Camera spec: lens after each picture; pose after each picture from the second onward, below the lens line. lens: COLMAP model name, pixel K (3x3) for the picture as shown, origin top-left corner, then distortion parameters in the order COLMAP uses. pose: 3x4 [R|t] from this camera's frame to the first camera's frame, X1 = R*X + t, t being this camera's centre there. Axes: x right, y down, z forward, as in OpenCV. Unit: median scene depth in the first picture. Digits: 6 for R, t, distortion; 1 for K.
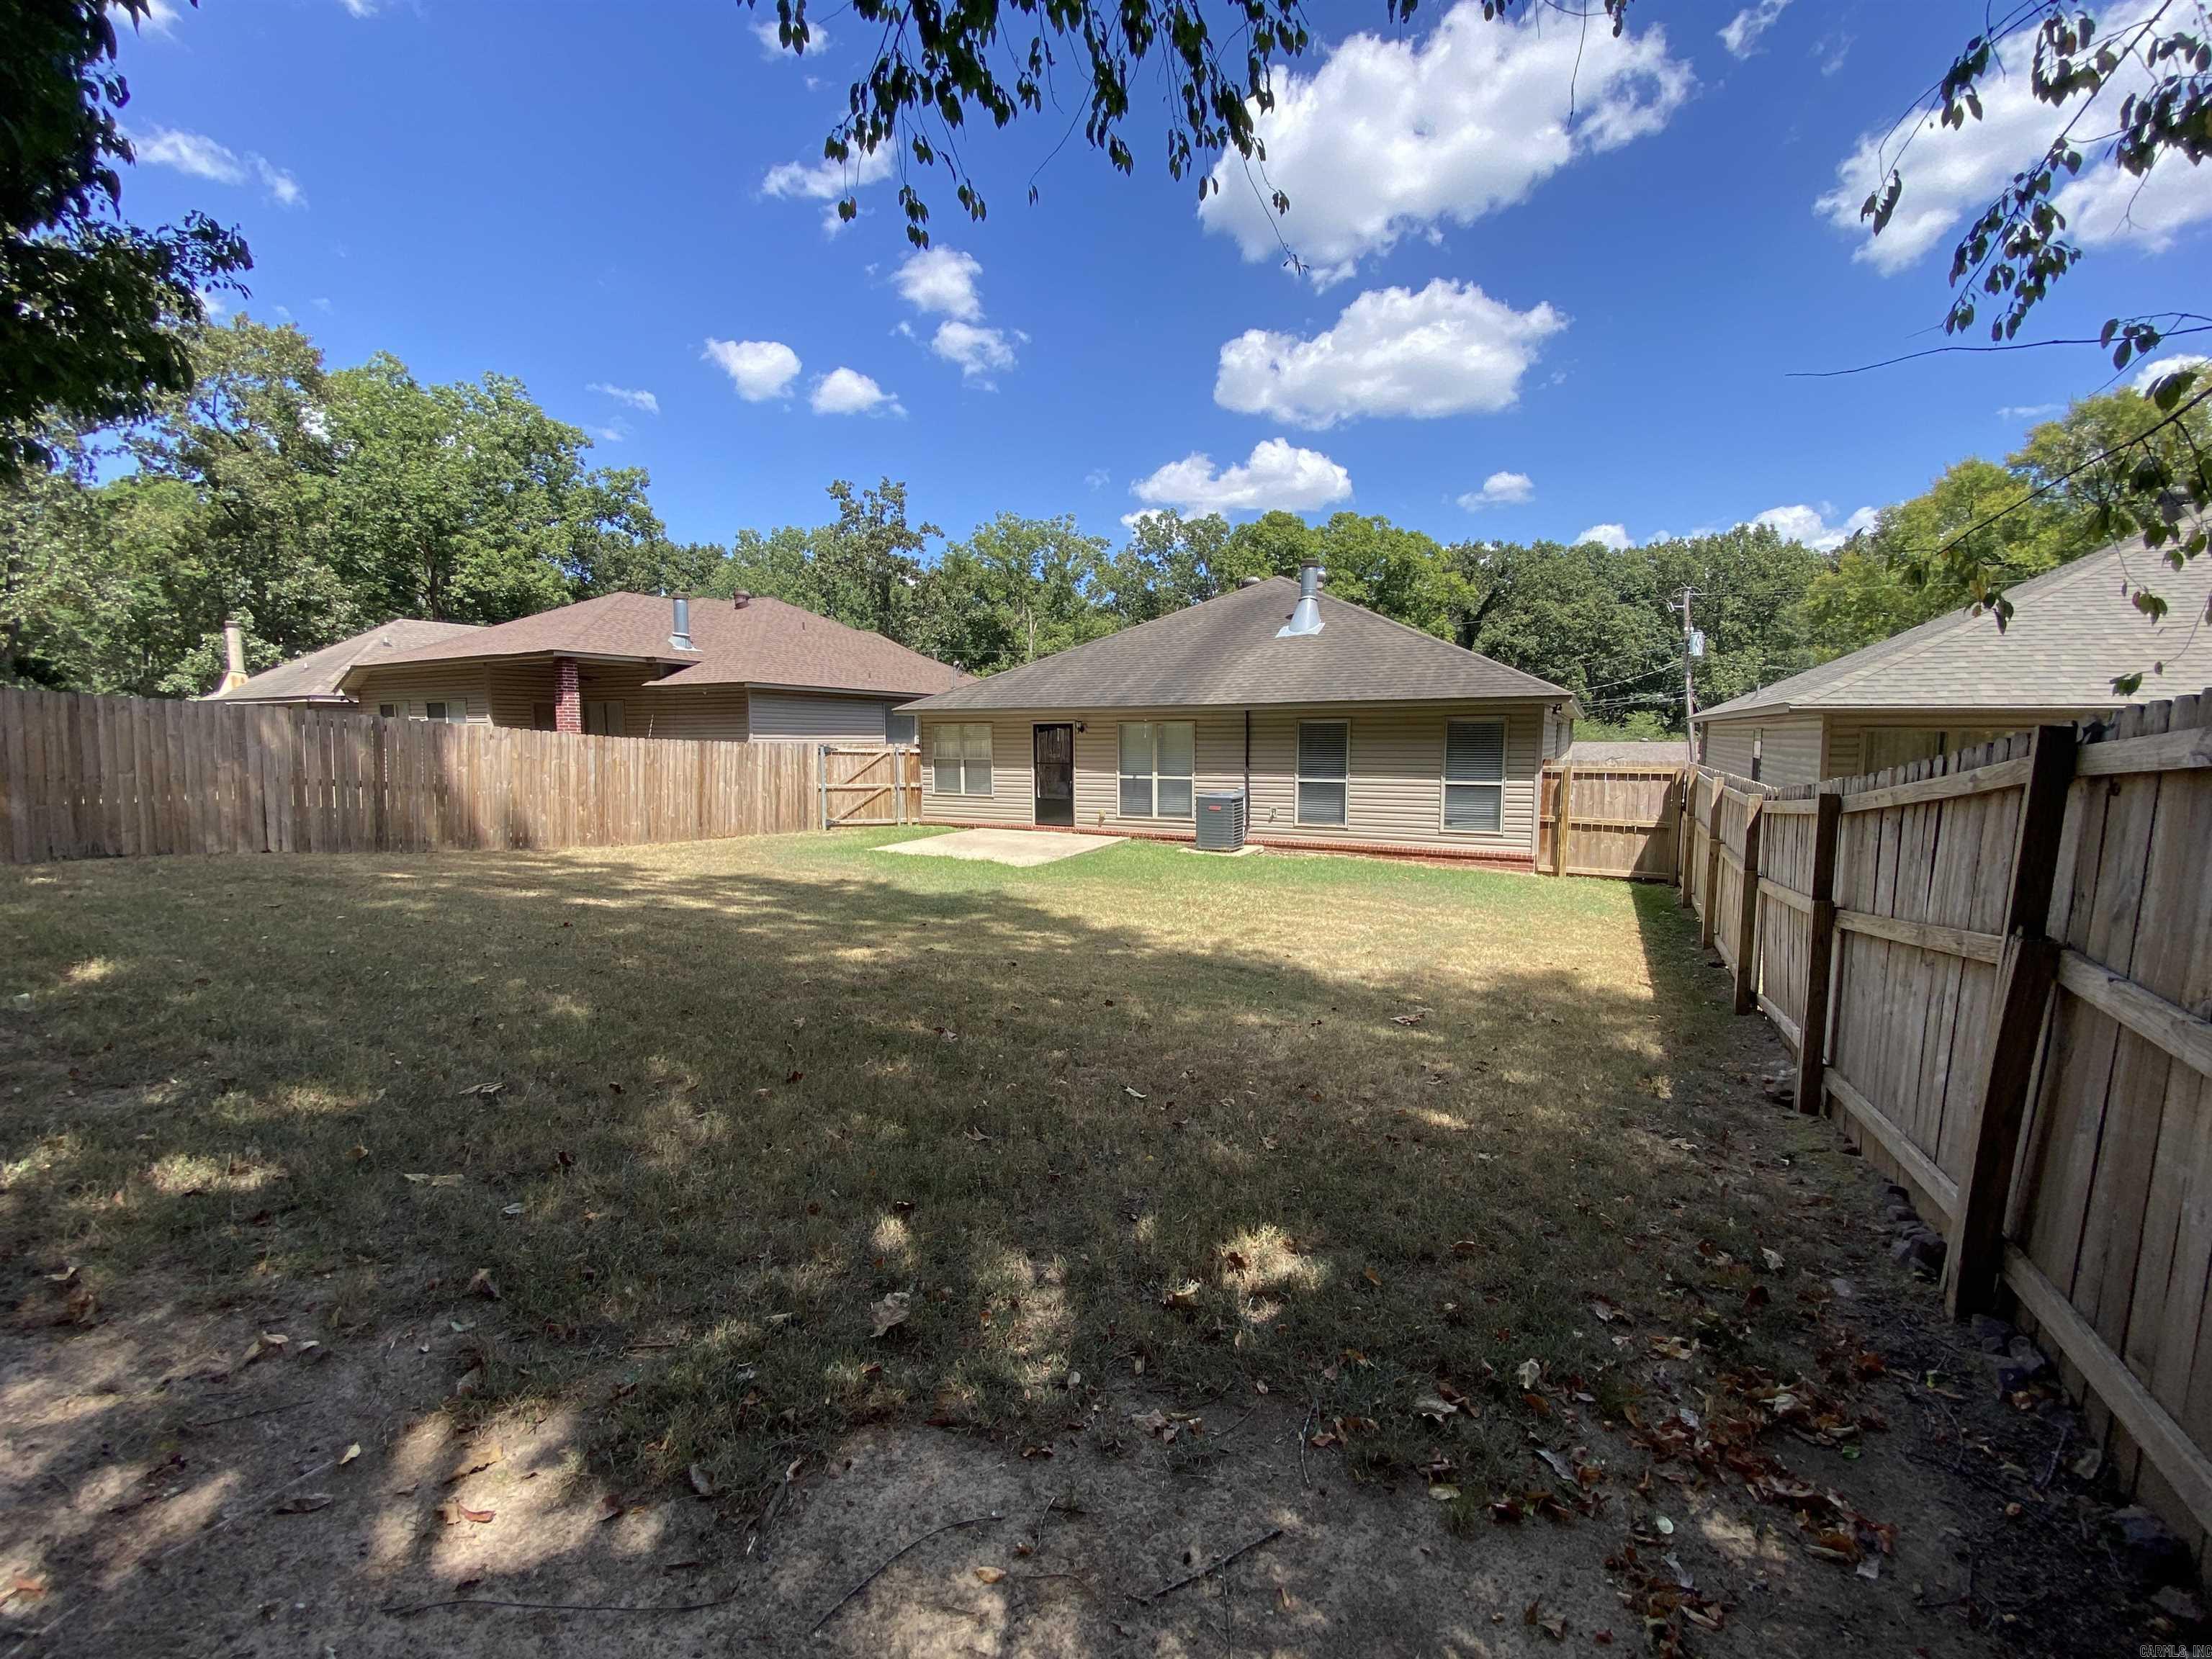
lens RADIAL K [[907.6, 0, 1106.0], [0, 907.6, 829.5], [0, 0, 1]] dist [0.015596, -0.017130]
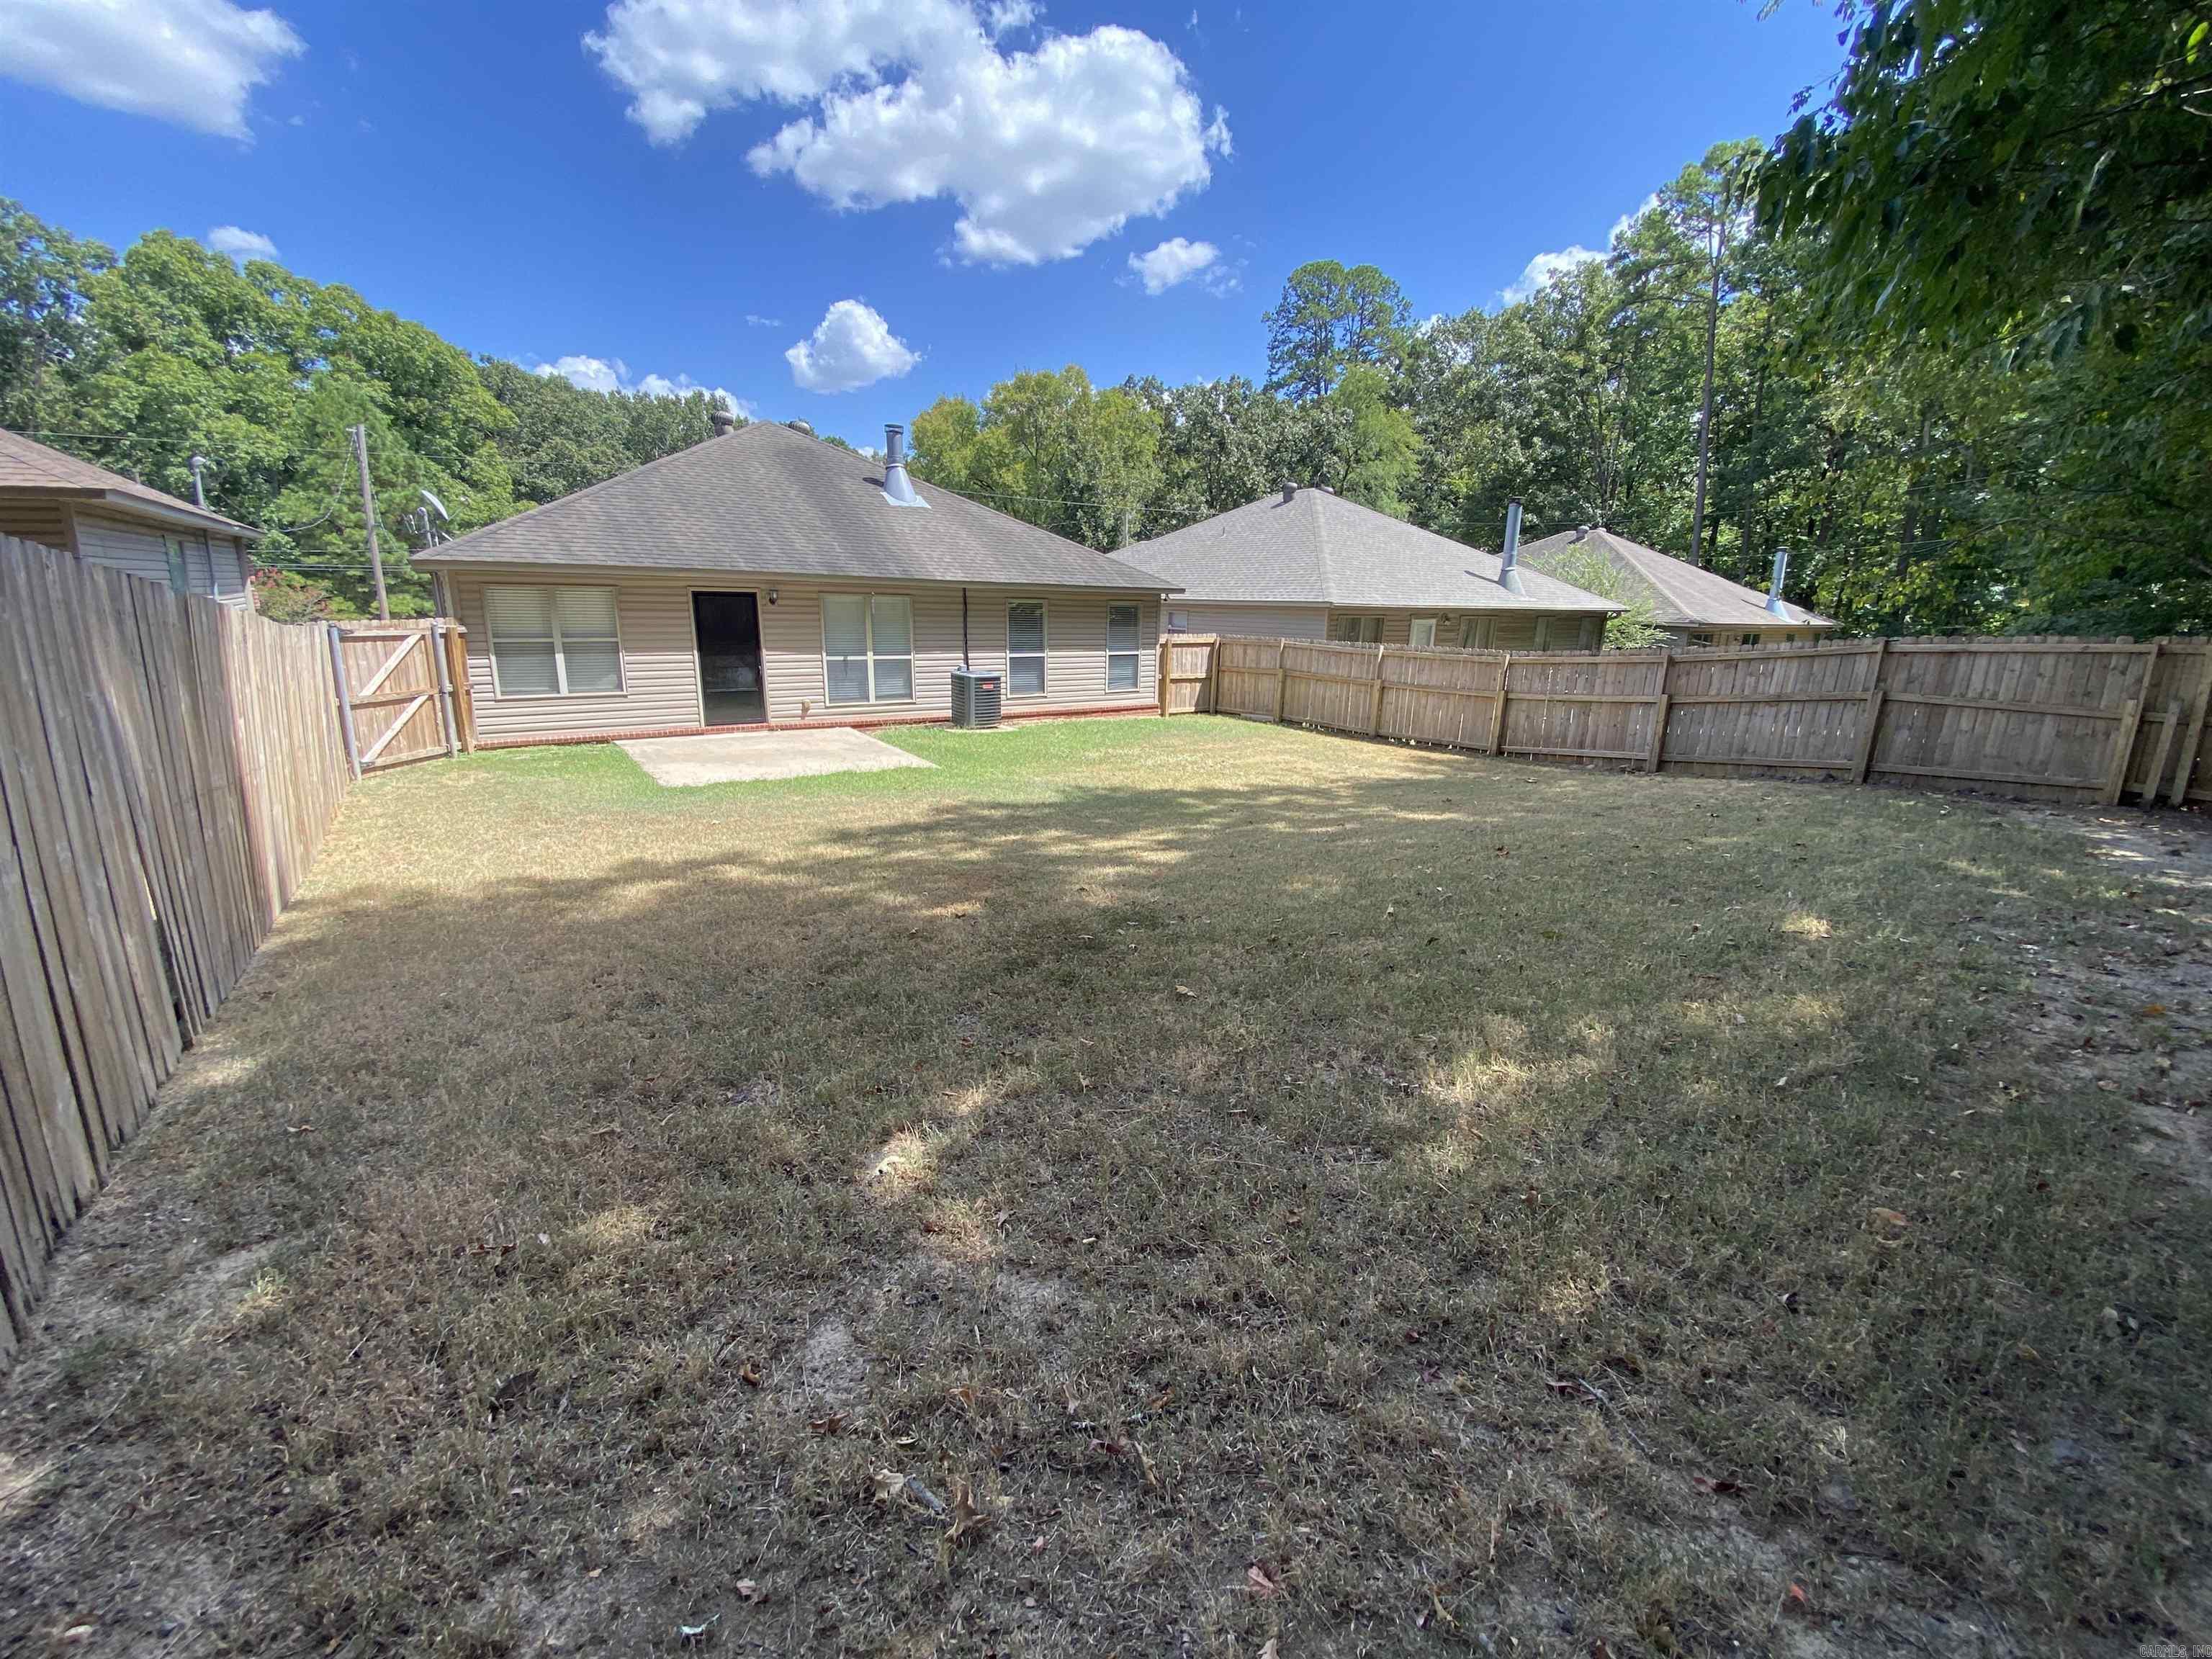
lens RADIAL K [[907.6, 0, 1106.0], [0, 907.6, 829.5], [0, 0, 1]] dist [0.015596, -0.017130]
pose [[0.412560, -0.210639, 0.886242, -0.695795], [0.064128, 0.977200, 0.202405, -0.058265], [-0.908670, -0.026671, 0.416662, 0.392871]]
